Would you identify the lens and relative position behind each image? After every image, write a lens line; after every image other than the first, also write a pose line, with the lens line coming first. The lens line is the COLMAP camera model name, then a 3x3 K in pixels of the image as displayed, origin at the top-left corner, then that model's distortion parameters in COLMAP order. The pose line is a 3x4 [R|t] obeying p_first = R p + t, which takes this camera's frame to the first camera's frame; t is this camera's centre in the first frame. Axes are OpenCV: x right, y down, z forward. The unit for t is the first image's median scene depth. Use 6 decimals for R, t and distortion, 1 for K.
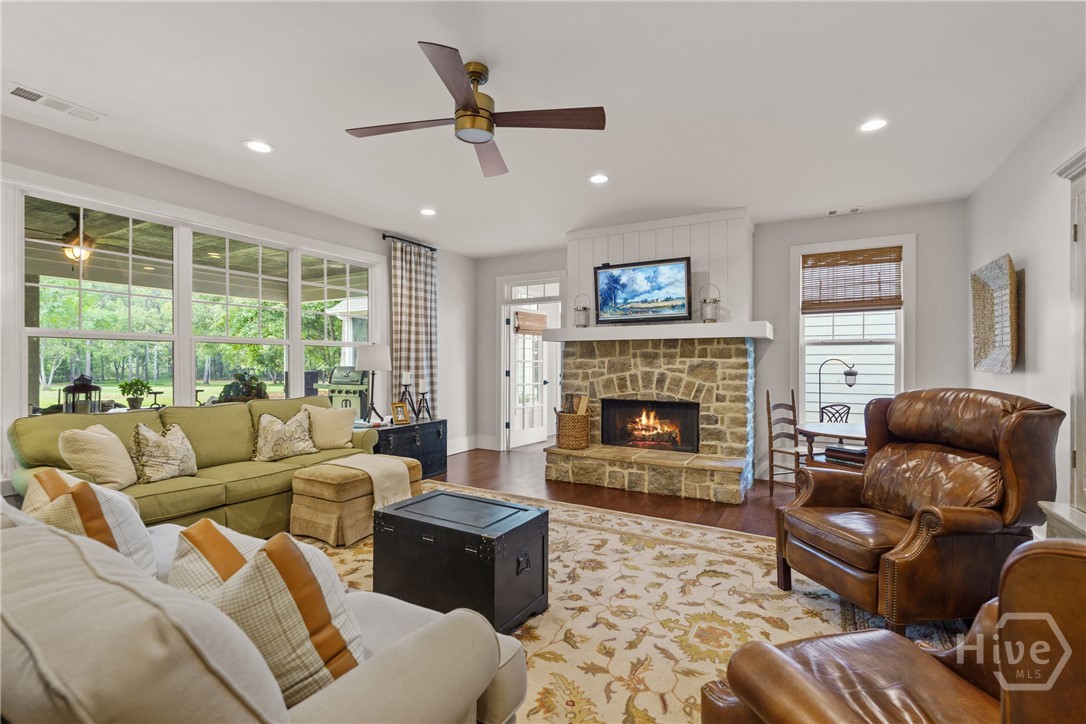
lens RADIAL K [[484.7, 0, 545.4], [0, 484.7, 362.7], [0, 0, 1]] dist [-0.004320, 0.000461]
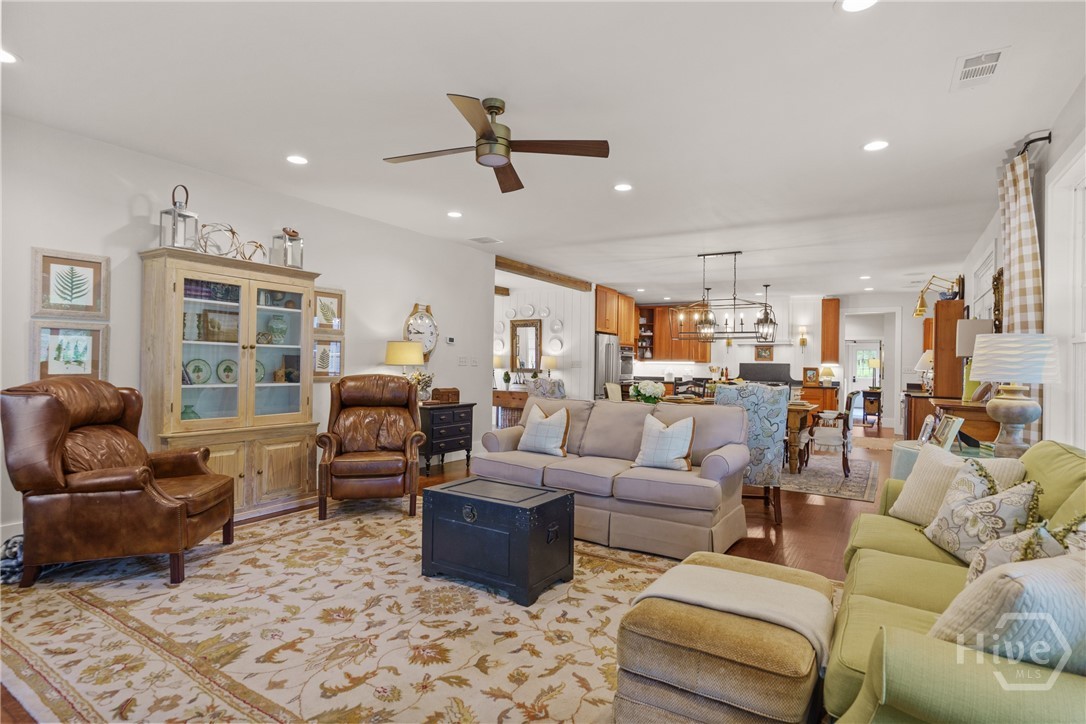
lens RADIAL K [[562.6, 0, 537.6], [0, 562.6, 360.1], [0, 0, 1]] dist [0.003348, 0.000072]
pose [[-0.997560, -0.017320, 0.067625, -0.190615], [-0.017479, 0.999846, -0.001750, -0.002022], [-0.067584, -0.002928, -0.997709, 1.260584]]
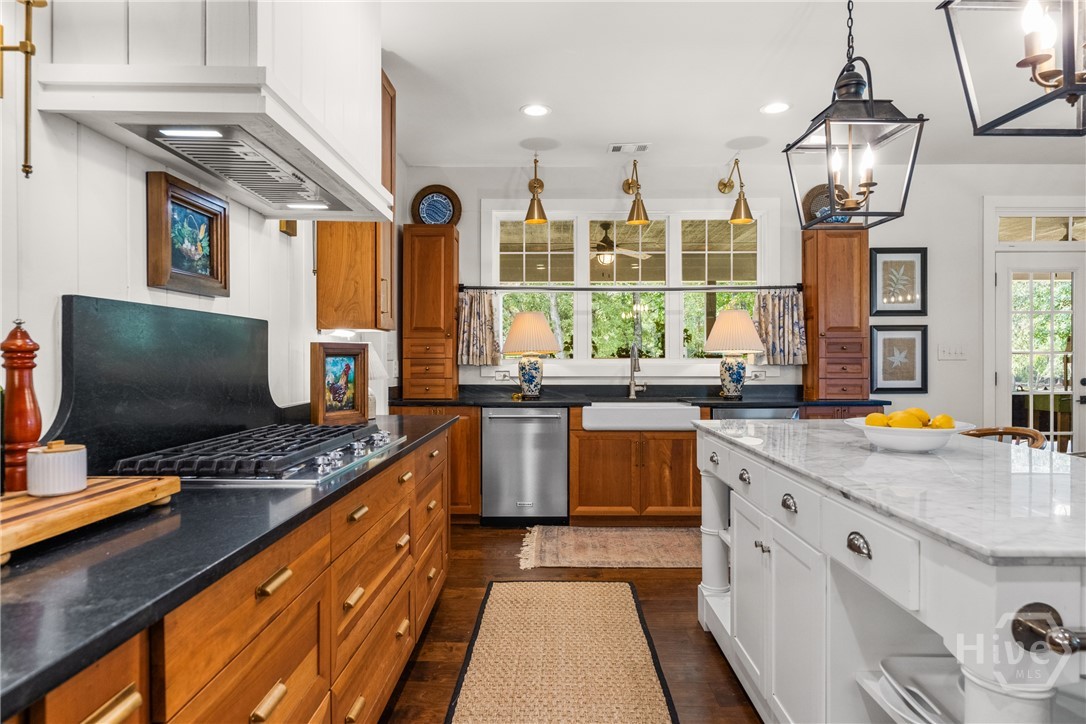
lens RADIAL K [[648.5, 0, 543.7], [0, 648.5, 364.3], [0, 0, 1]] dist [-0.007904, 0.005920]
pose [[0.473427, 0.005556, -0.880816, -0.577477], [-0.002576, 0.999985, 0.004923, 0.022318], [0.880830, -0.000061, 0.473434, -1.426093]]
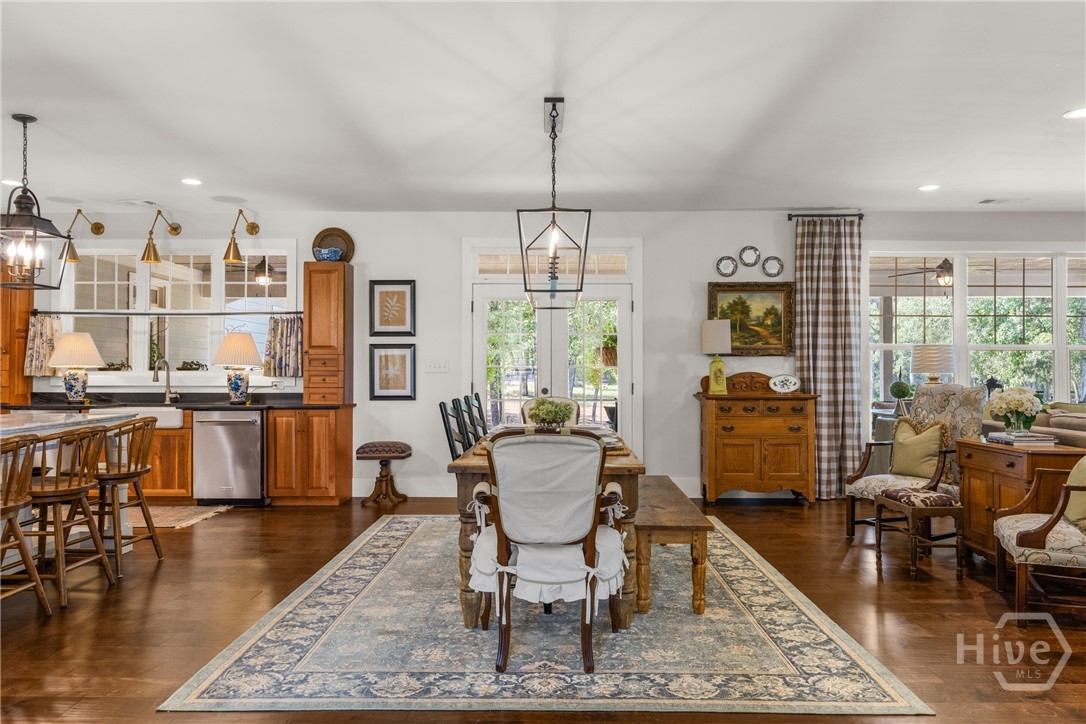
lens RADIAL K [[756.7, 0, 551.9], [0, 756.7, 363.9], [0, 0, 1]] dist [-0.004801, 0.000479]
pose [[0.470761, -0.008024, -0.882224, 0.259859], [-0.005464, 0.999913, -0.012011, 0.017567], [0.882244, 0.010475, 0.470676, -0.819550]]
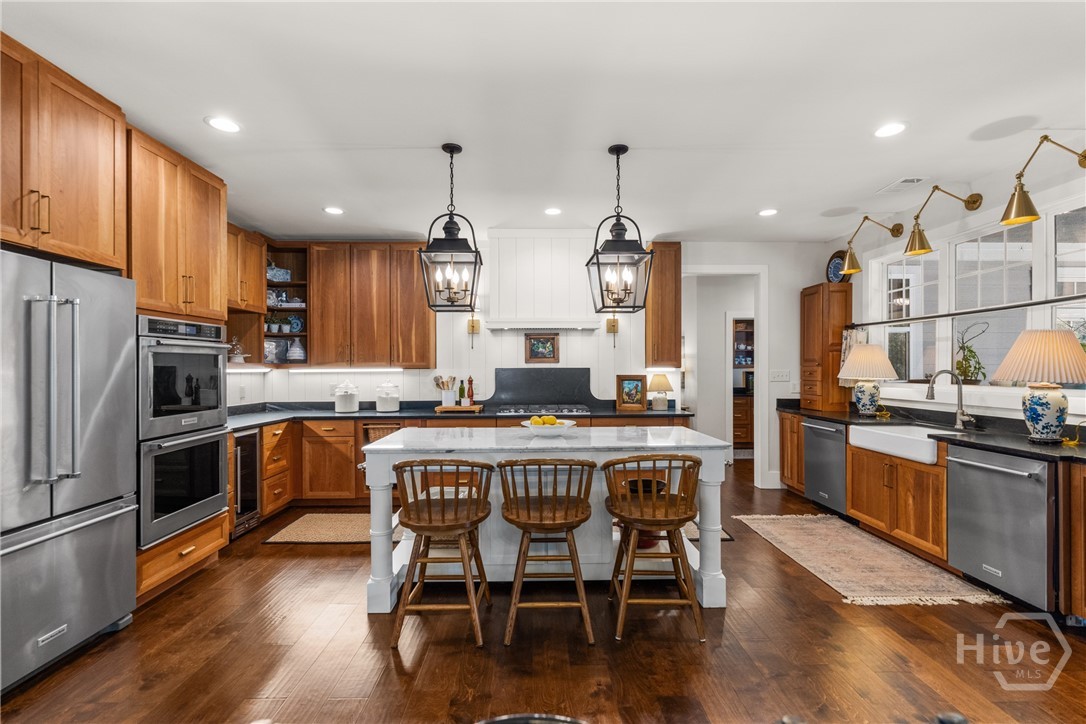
lens RADIAL K [[484.7, 0, 537.4], [0, 484.7, 368.4], [0, 0, 1]] dist [-0.004320, 0.000461]
pose [[-0.871054, 0.001888, -0.491184, -0.499952], [0.000655, 0.999996, 0.002681, -0.012537], [0.491187, 0.002014, -0.871052, -0.446526]]
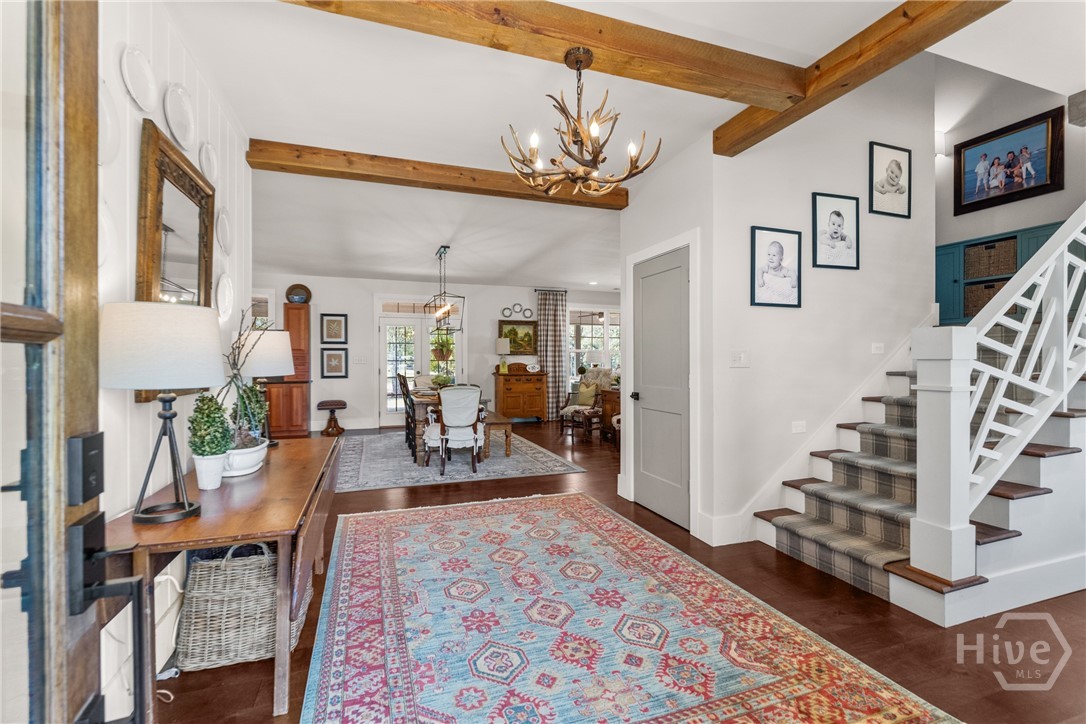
lens RADIAL K [[484.7, 0, 550.3], [0, 484.7, 363.7], [0, 0, 1]] dist [-0.004320, 0.000461]
pose [[0.749290, 0.002790, -0.662236, 0.589063], [-0.002359, 0.999996, 0.001544, 0.014643], [0.662238, 0.000405, 0.749293, -1.220244]]
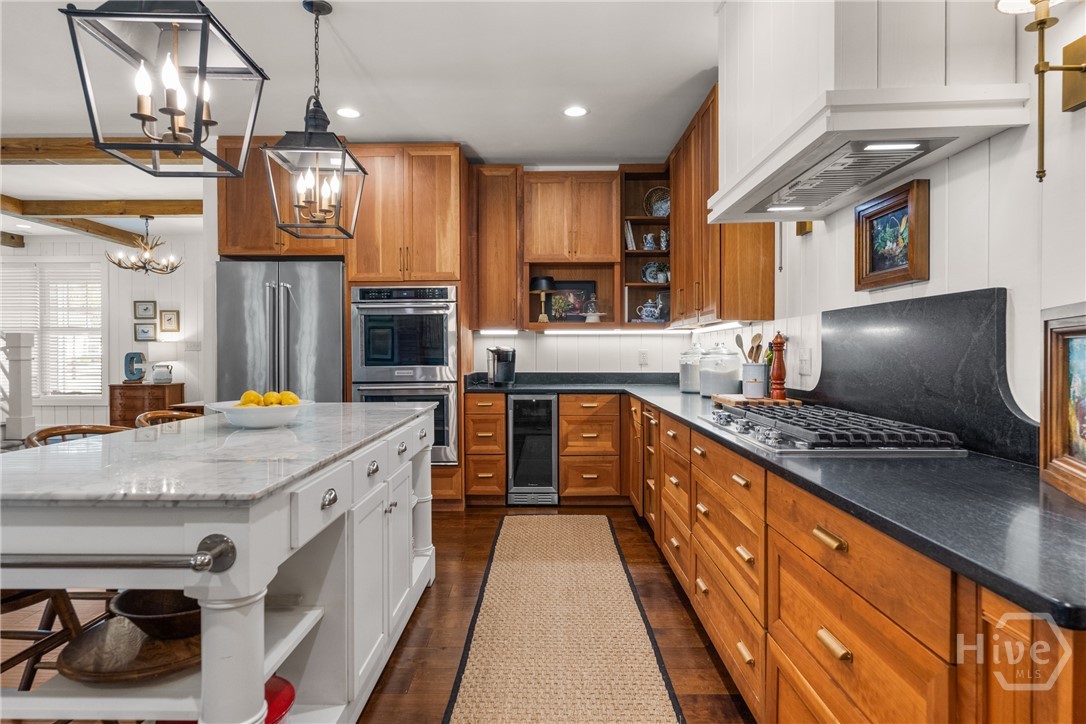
lens RADIAL K [[608.4, 0, 547.1], [0, 608.4, 362.5], [0, 0, 1]] dist [0.000903, 0.000060]
pose [[-0.481434, -0.017441, 0.876309, -1.343323], [0.005177, 0.999728, 0.022741, 0.022779], [-0.876467, 0.015485, -0.481213, -0.983151]]
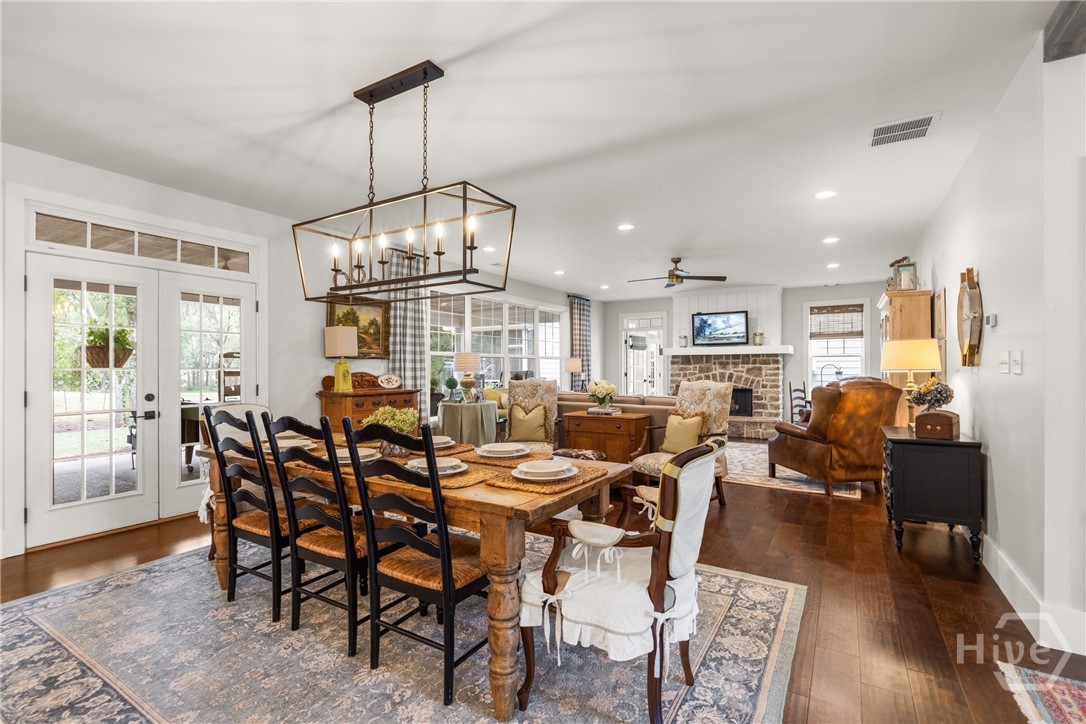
lens RADIAL K [[484.7, 0, 545.0], [0, 484.7, 368.7], [0, 0, 1]] dist [-0.004320, 0.000461]
pose [[0.998982, -0.001614, -0.045086, -0.396145], [0.001530, 0.999997, -0.001891, 0.008596], [0.045089, 0.001820, 0.998981, -0.896747]]
